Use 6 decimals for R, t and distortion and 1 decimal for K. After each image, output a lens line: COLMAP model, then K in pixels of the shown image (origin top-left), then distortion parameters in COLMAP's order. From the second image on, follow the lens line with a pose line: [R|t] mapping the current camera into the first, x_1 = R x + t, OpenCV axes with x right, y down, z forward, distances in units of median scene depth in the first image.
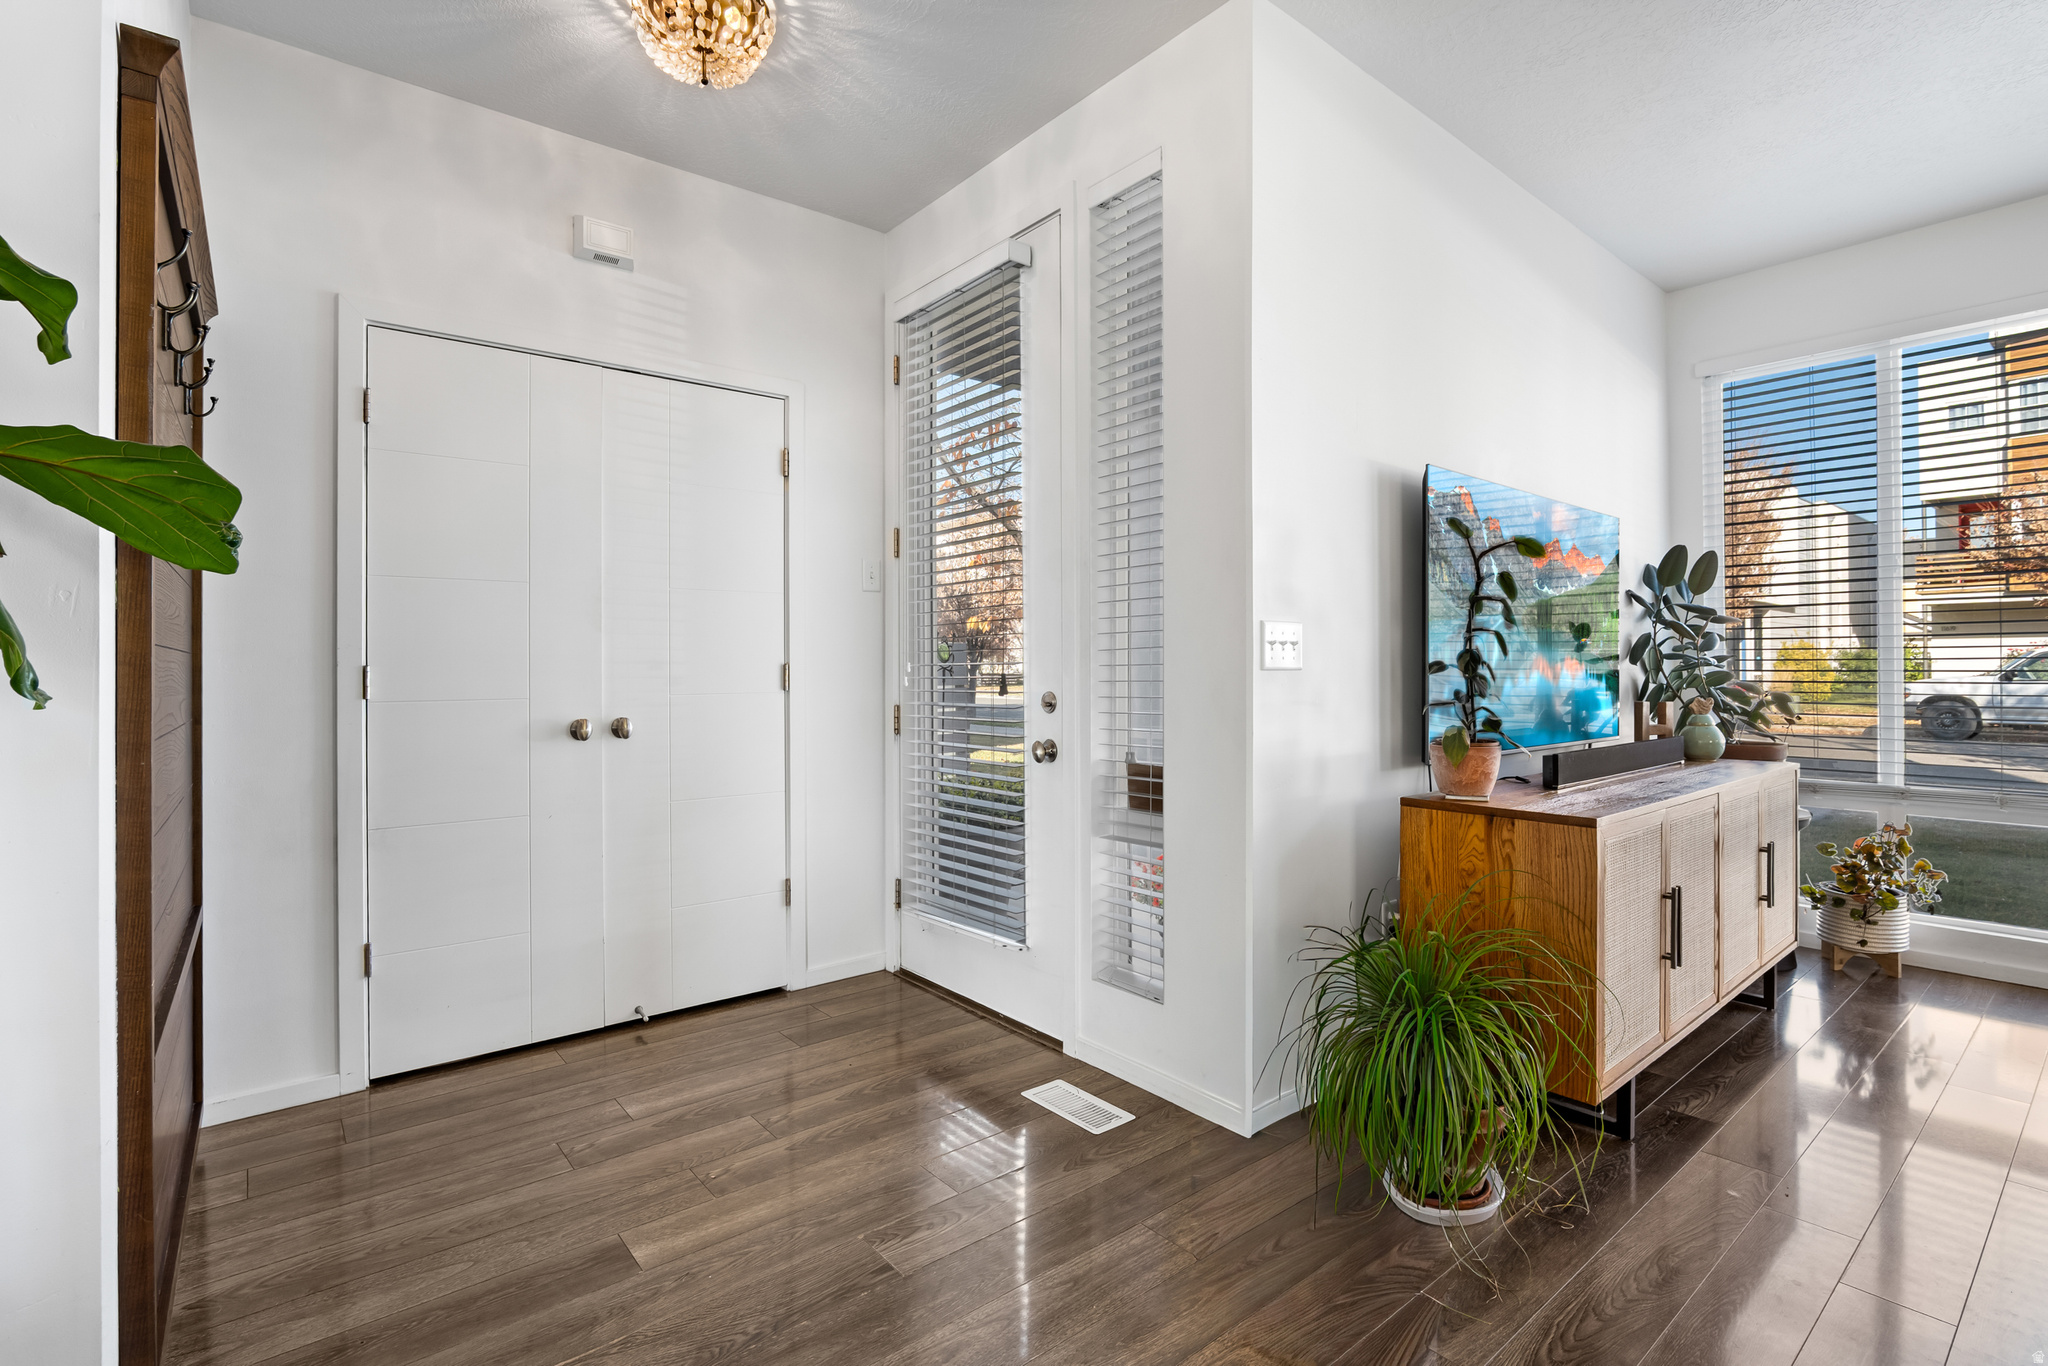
lens RADIAL K [[951.7, 0, 1043.3], [0, 951.7, 666.6], [0, 0, 1]] dist [-0.022685, 0.002192]
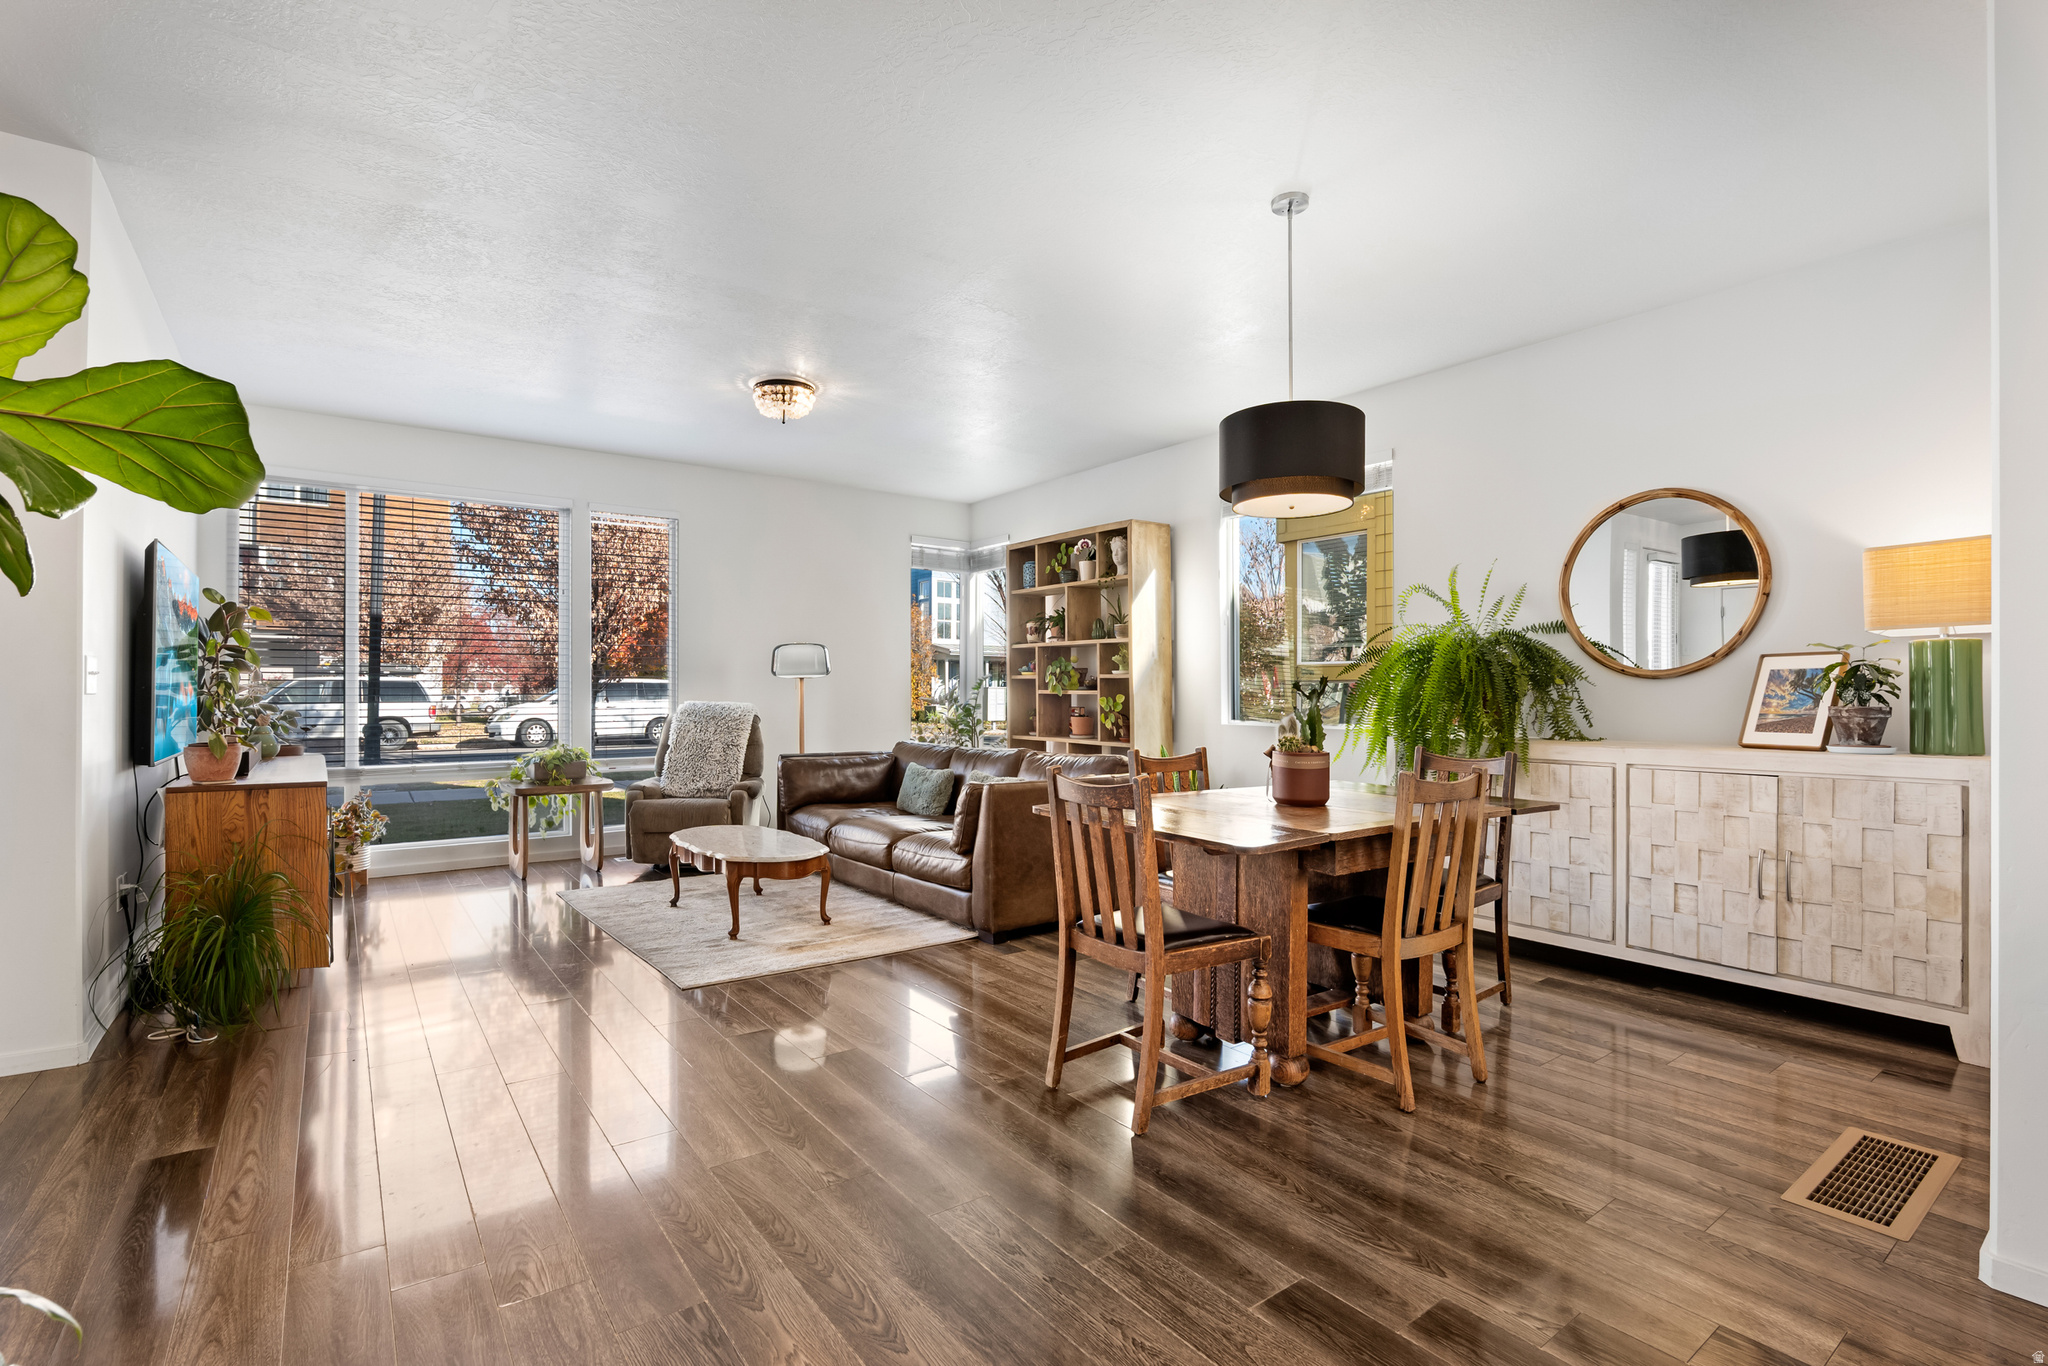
lens RADIAL K [[951.7, 0, 1028.2], [0, 951.7, 680.6], [0, 0, 1]] dist [-0.022685, 0.002192]
pose [[0.056433, 0.011390, 0.998341, -0.644417], [0.000053, 0.999935, -0.011412, -0.001734], [-0.998406, 0.000697, 0.056429, -0.230633]]
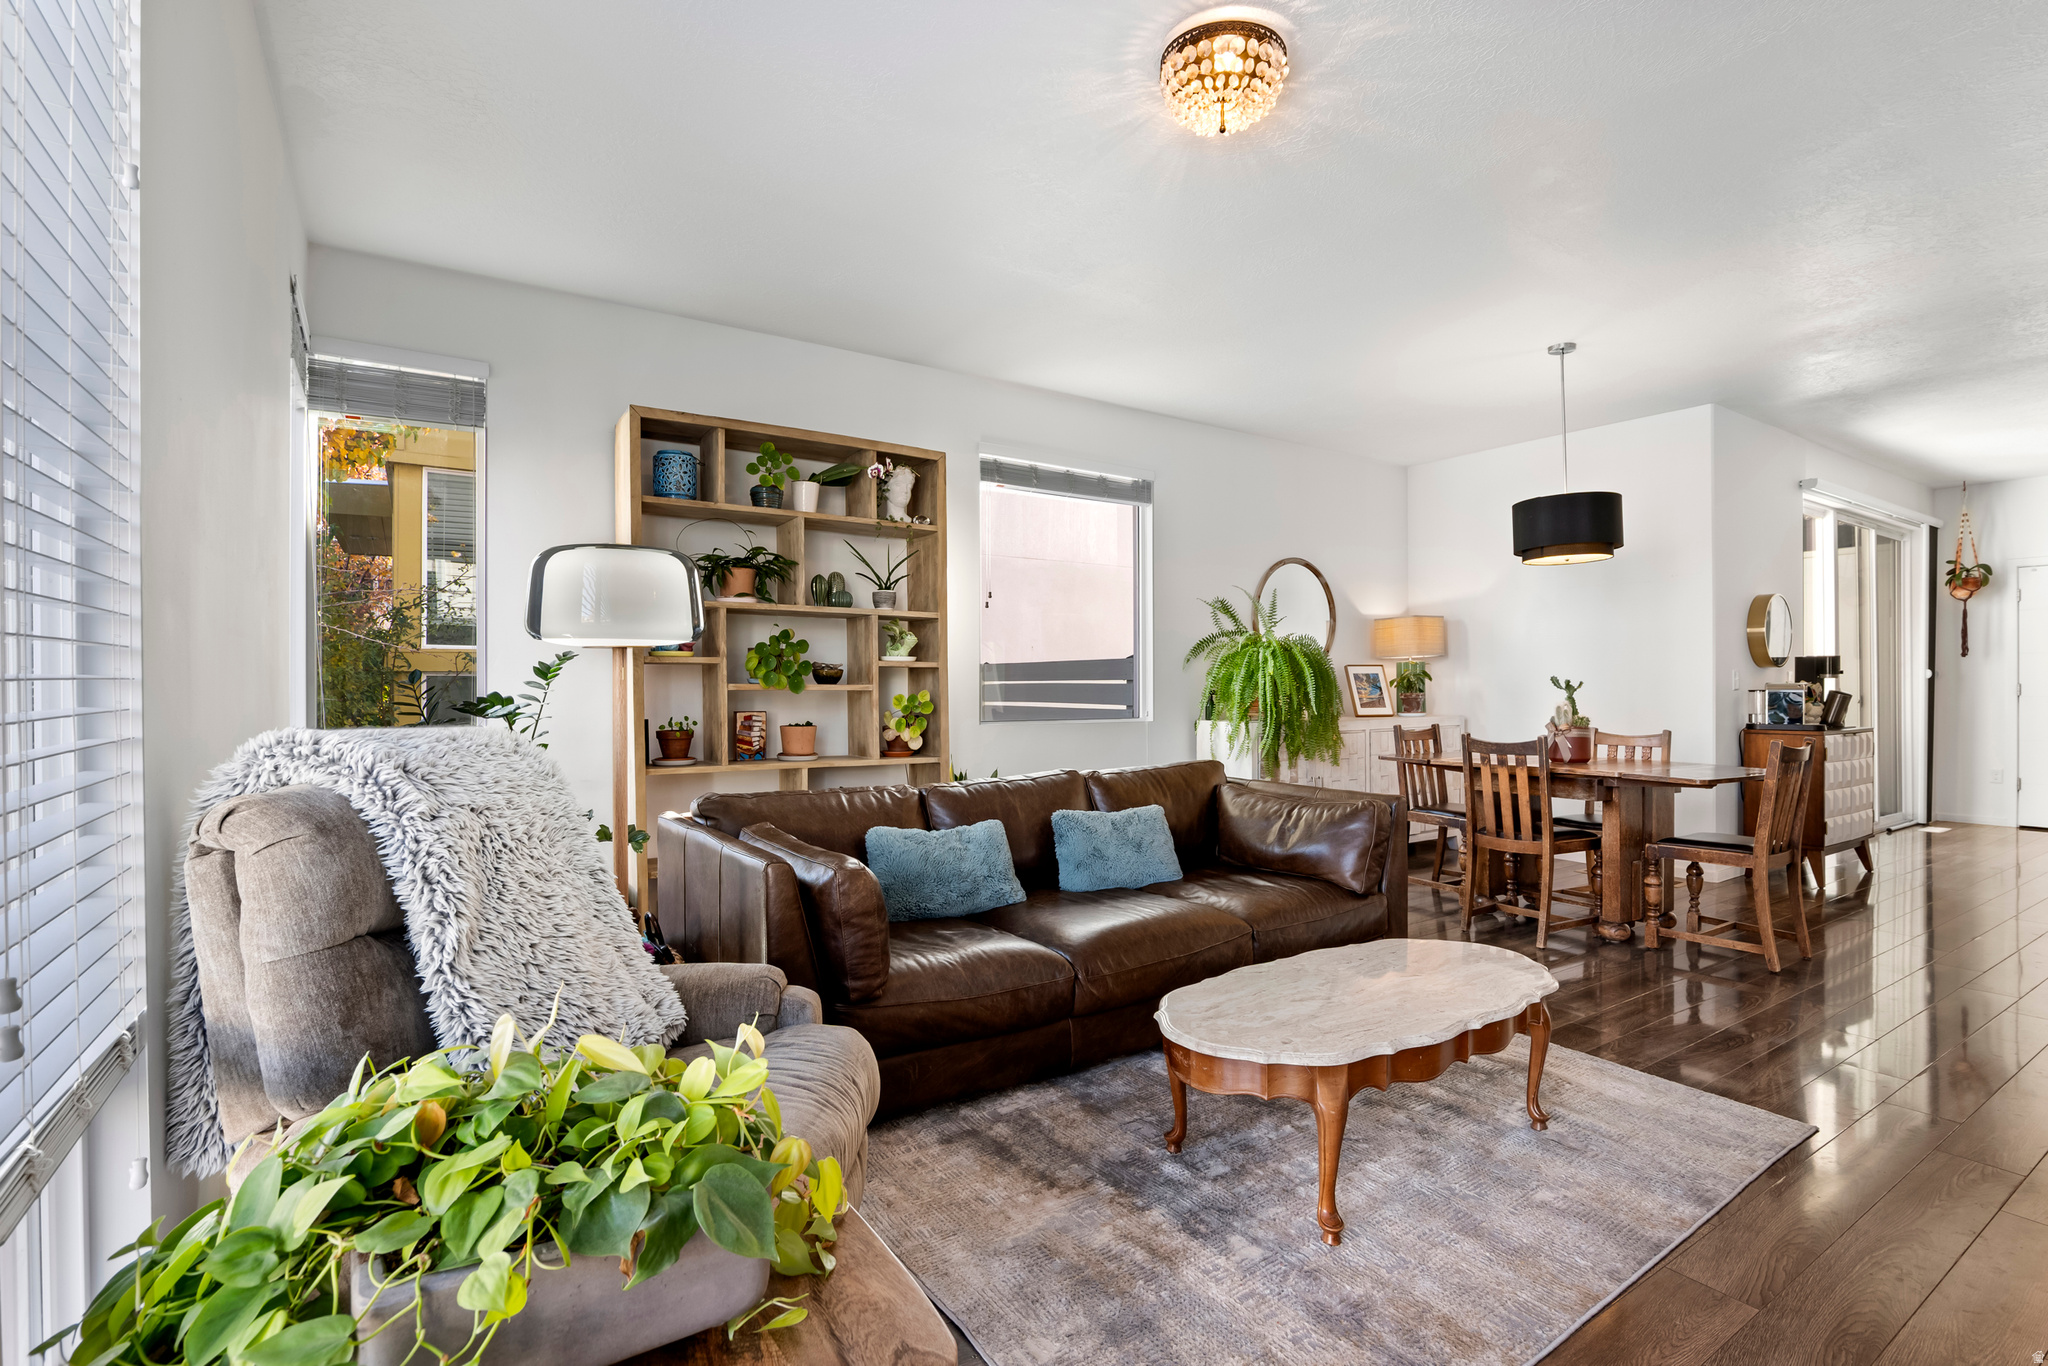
lens RADIAL K [[951.7, 0, 1035.4], [0, 951.7, 694.9], [0, 0, 1]] dist [-0.022685, 0.002192]
pose [[-0.994232, 0.003846, 0.107182, 0.921859], [0.004868, 0.999945, 0.009275, -0.003644], [-0.107140, 0.009743, -0.994196, 0.986727]]
